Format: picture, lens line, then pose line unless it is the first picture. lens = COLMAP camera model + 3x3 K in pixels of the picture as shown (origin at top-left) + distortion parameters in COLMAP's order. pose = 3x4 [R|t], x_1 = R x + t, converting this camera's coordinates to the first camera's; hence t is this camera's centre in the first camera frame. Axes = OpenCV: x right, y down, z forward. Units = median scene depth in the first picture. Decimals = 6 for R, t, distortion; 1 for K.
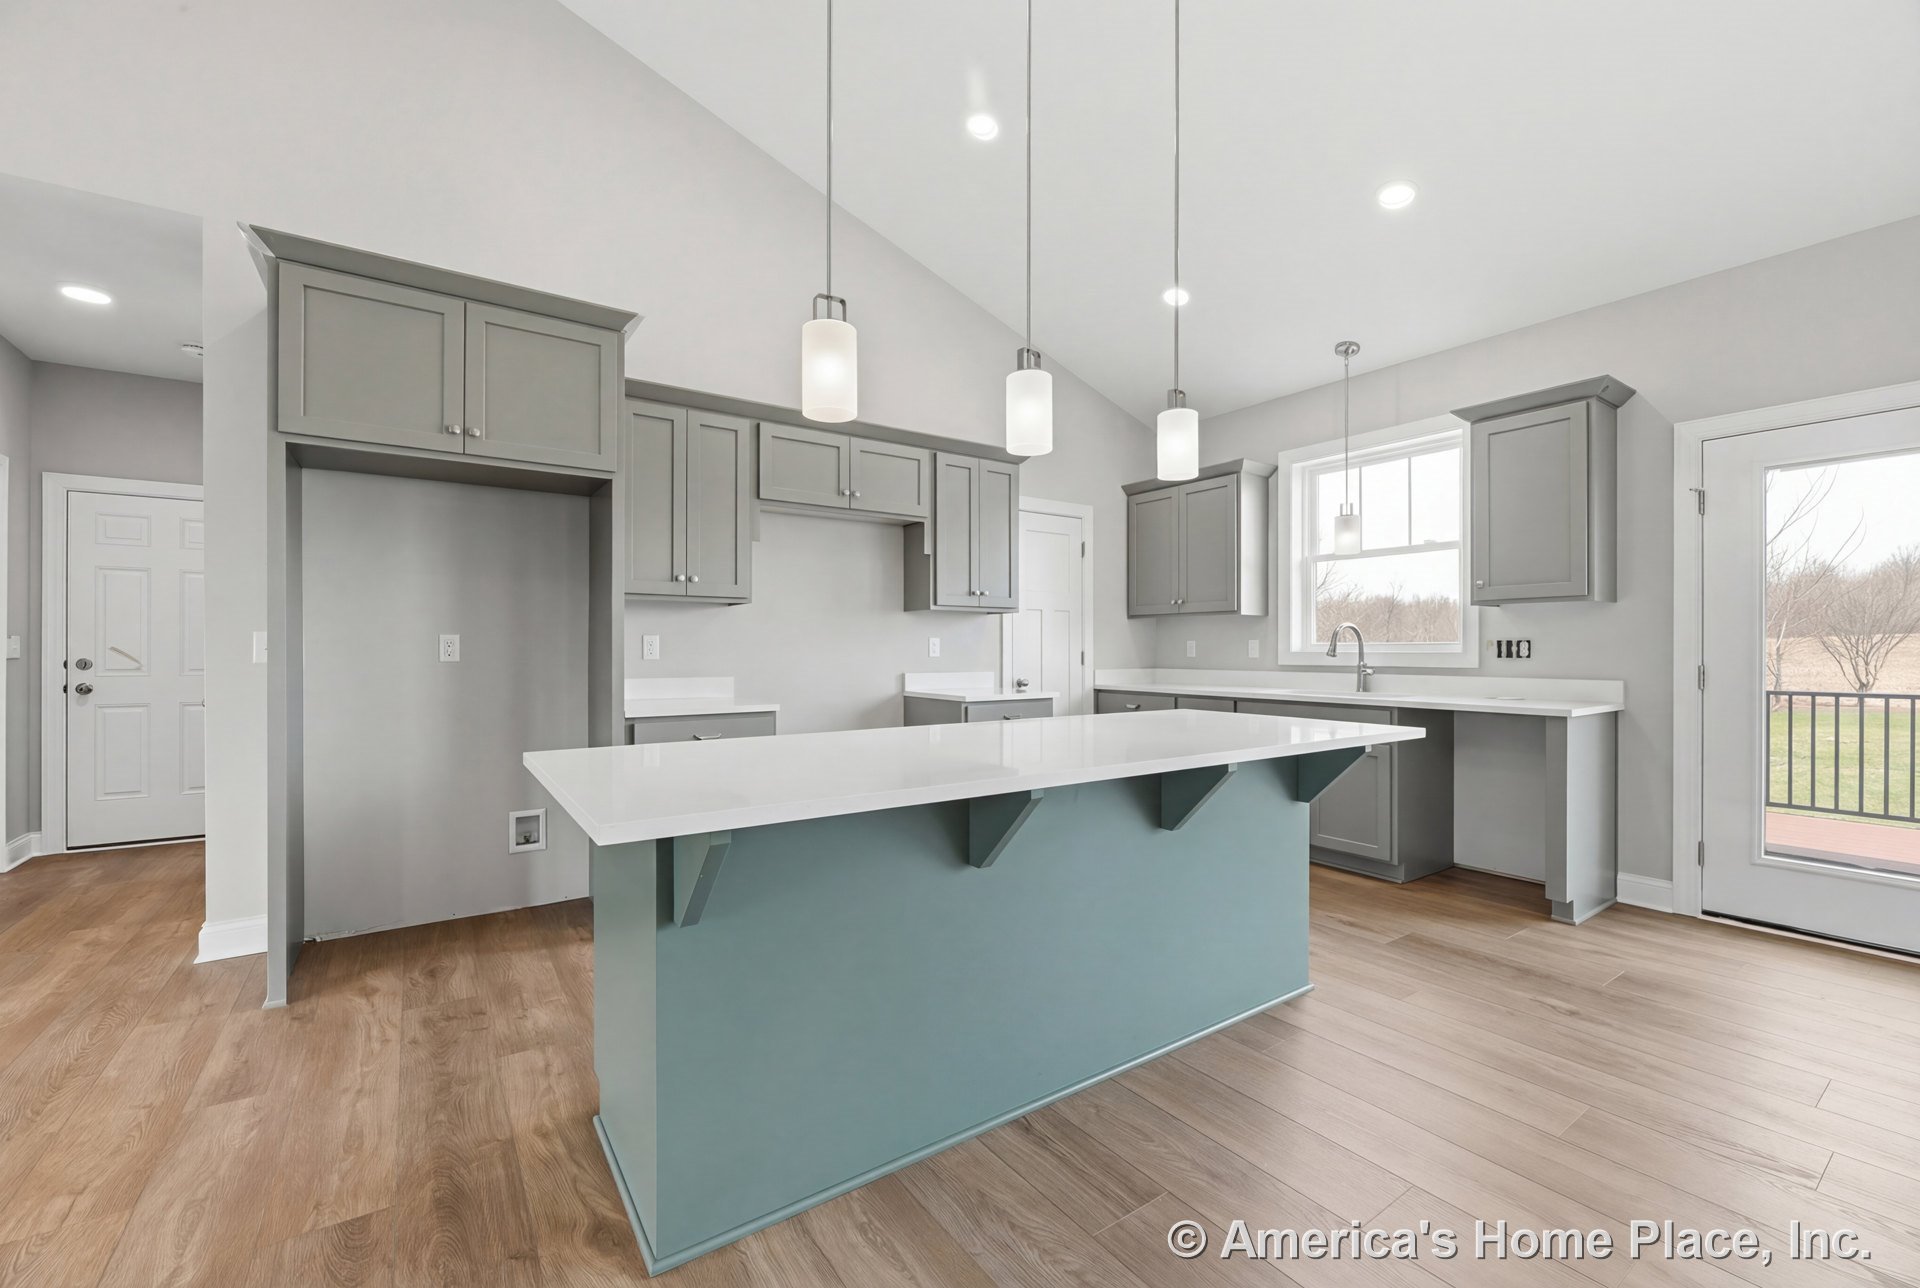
lens RADIAL K [[784.3, 0, 960.7], [0, 784.3, 651.5], [0, 0, 1]] dist [0.001070, -0.002355]
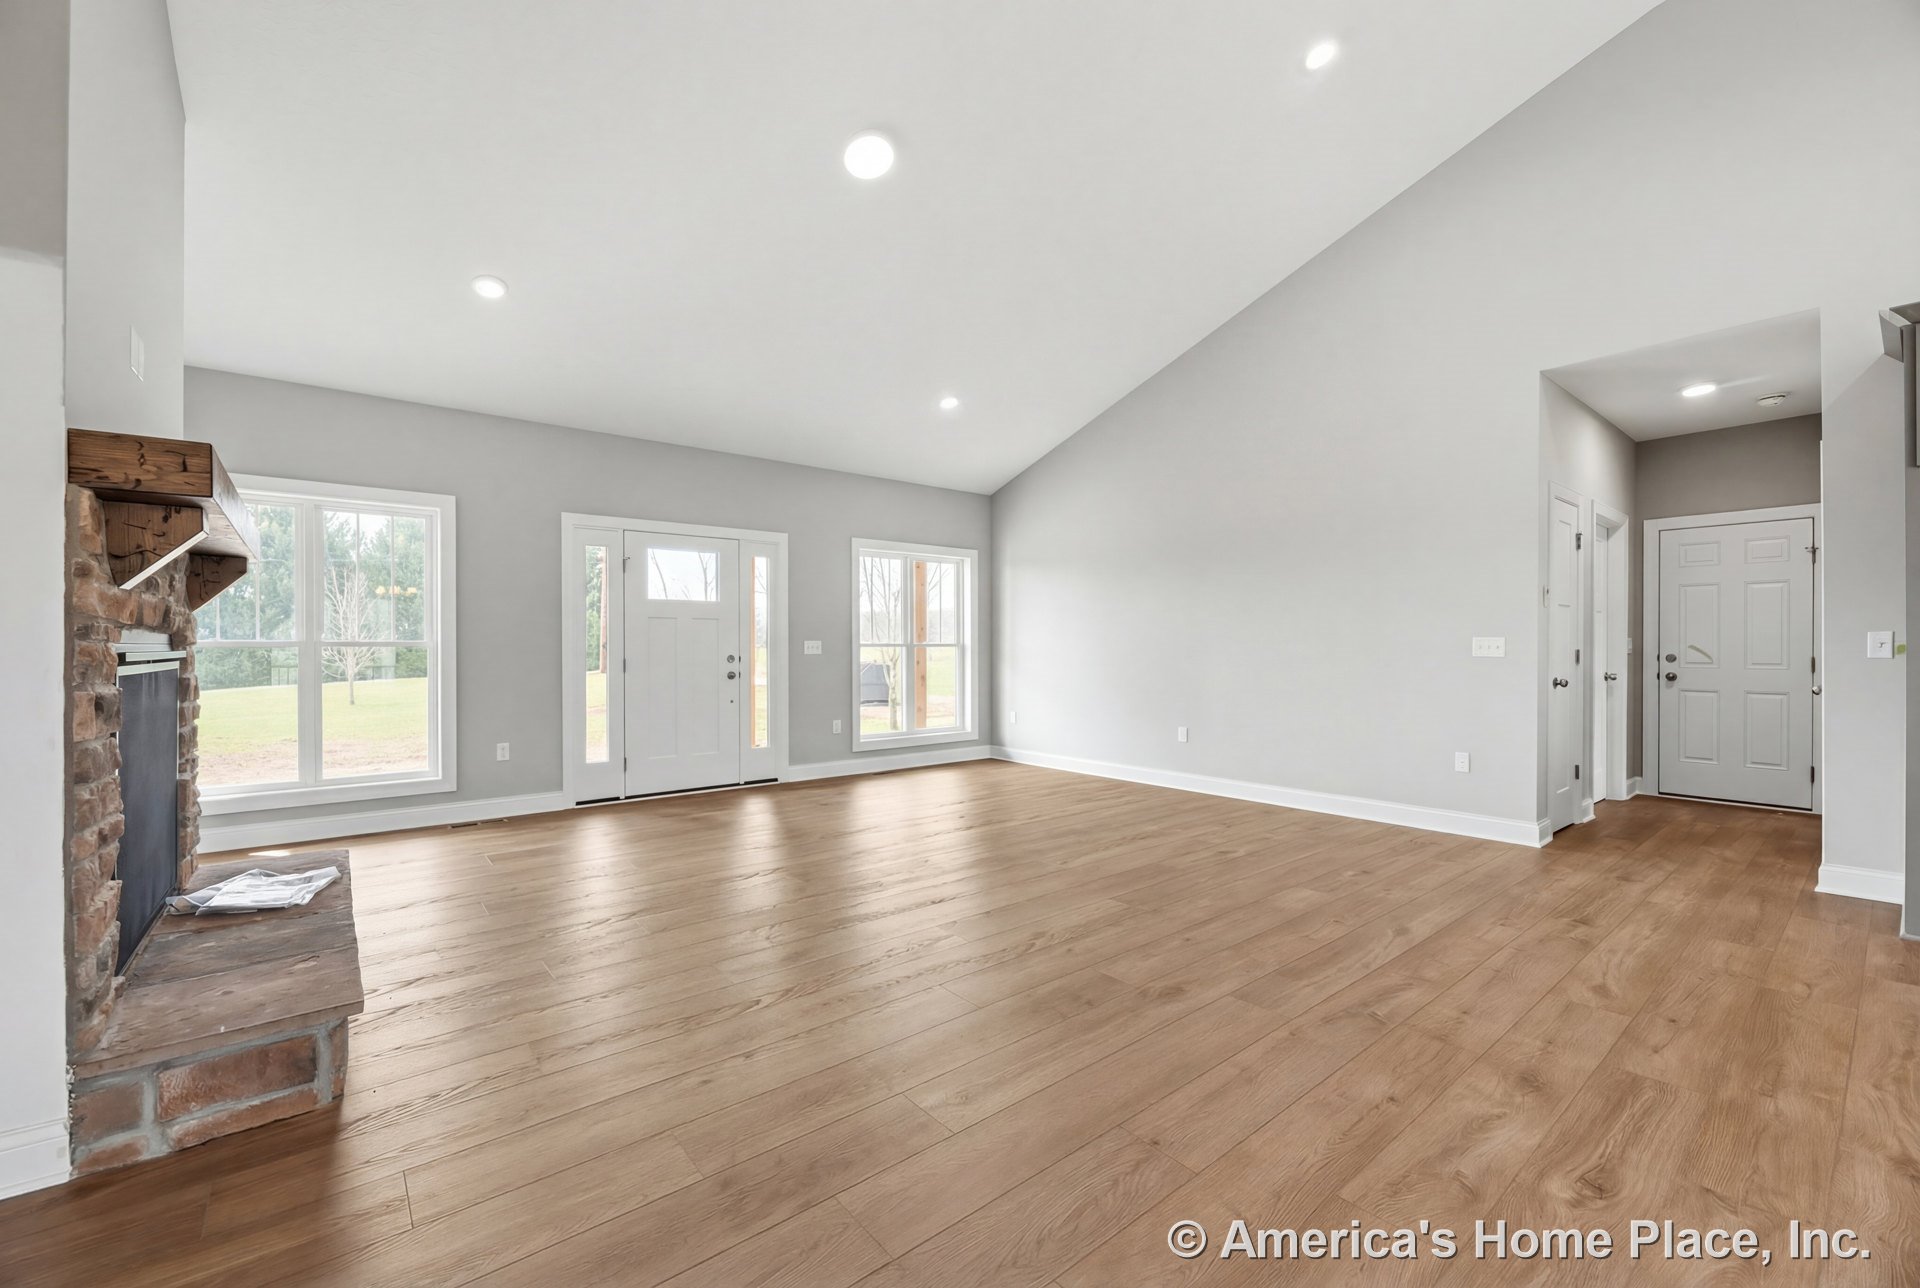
lens RADIAL K [[784.3, 0, 954.4], [0, 784.3, 648.4], [0, 0, 1]] dist [0.001070, -0.002355]
pose [[0.078768, 0.000296, -0.996893, 0.135099], [-0.002881, 0.999996, 0.000069, 0.003378], [0.996889, 0.002867, 0.078768, -0.364487]]
